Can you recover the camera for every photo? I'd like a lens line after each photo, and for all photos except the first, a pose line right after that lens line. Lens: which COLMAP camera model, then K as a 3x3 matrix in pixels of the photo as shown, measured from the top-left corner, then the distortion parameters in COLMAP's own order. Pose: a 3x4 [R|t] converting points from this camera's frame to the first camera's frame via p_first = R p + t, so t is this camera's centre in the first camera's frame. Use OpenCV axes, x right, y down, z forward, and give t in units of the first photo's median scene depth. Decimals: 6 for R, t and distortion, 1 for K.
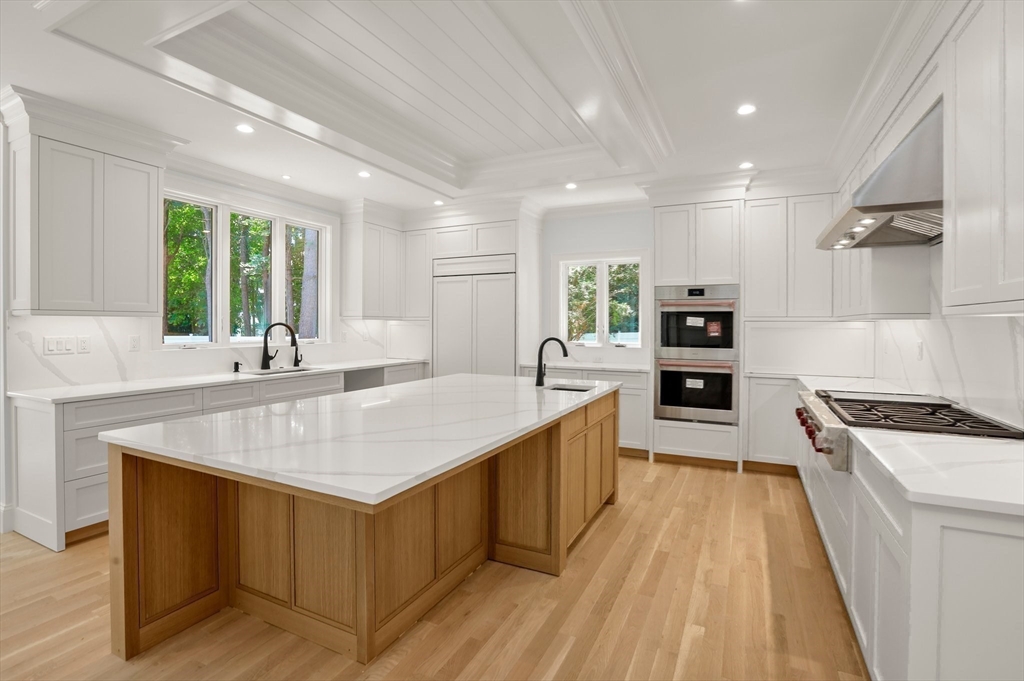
lens RADIAL K [[485.9, 0, 512.8], [0, 485.9, 317.5], [0, 0, 1]] dist [-0.057072, 0.020560]
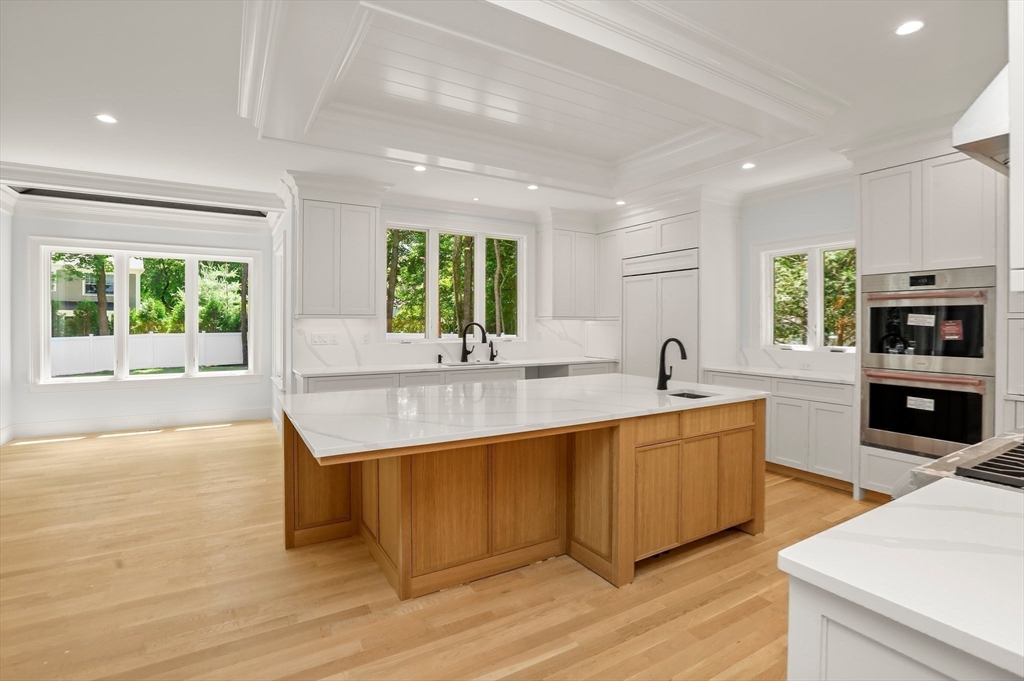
lens RADIAL K [[485.9, 0, 512.8], [0, 485.9, 317.5], [0, 0, 1]] dist [-0.057072, 0.020560]
pose [[0.837054, -0.008165, -0.547060, 0.255955], [0.007838, 0.999965, -0.002932, 0.001887], [0.547064, -0.001834, 0.837089, 0.051953]]
